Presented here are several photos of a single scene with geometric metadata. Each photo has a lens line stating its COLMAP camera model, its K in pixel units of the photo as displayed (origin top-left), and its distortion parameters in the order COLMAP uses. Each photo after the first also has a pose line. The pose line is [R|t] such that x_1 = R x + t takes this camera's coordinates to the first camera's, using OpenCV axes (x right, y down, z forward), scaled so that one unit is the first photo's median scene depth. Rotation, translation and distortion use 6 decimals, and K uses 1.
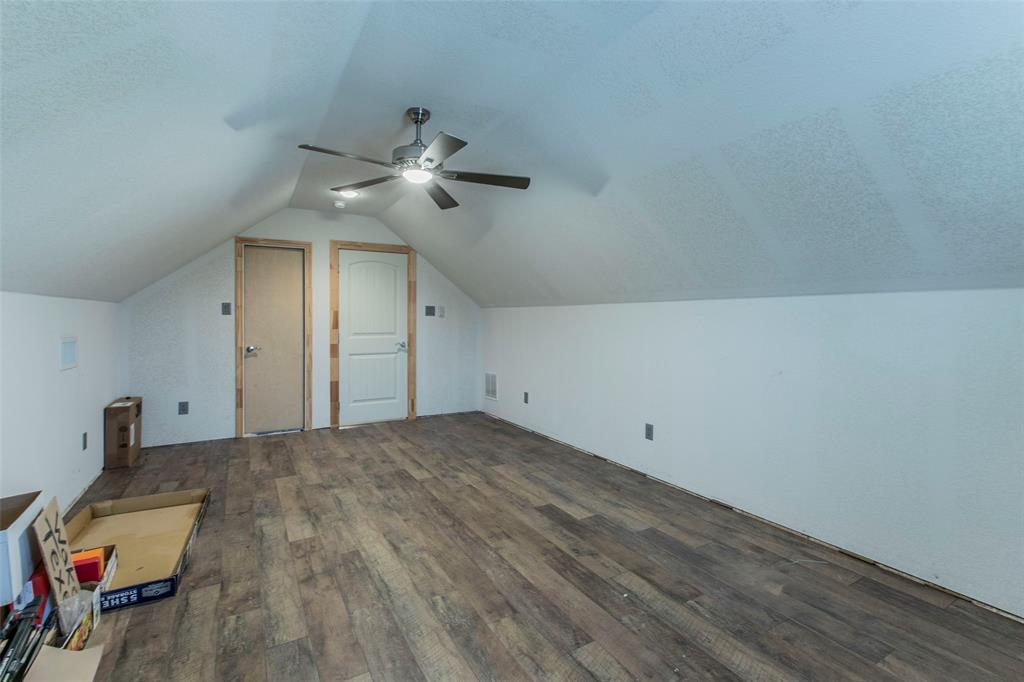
lens RADIAL K [[460.9, 0, 511.1], [0, 460.9, 343.4], [0, 0, 1]] dist [-0.000029, 0.000070]
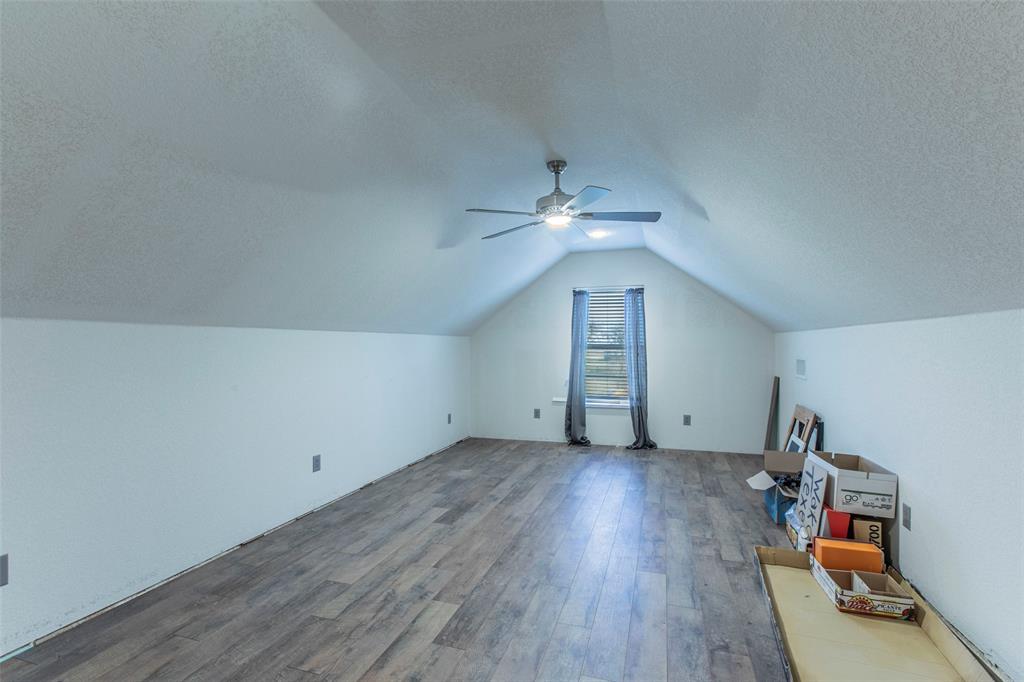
lens RADIAL K [[460.9, 0, 511.1], [0, 460.9, 343.4], [0, 0, 1]] dist [-0.000029, 0.000070]
pose [[-0.658416, 0.005375, 0.752635, -0.817729], [0.043729, 0.998559, 0.031123, -0.086024], [-0.751383, 0.053404, -0.657702, 1.518030]]
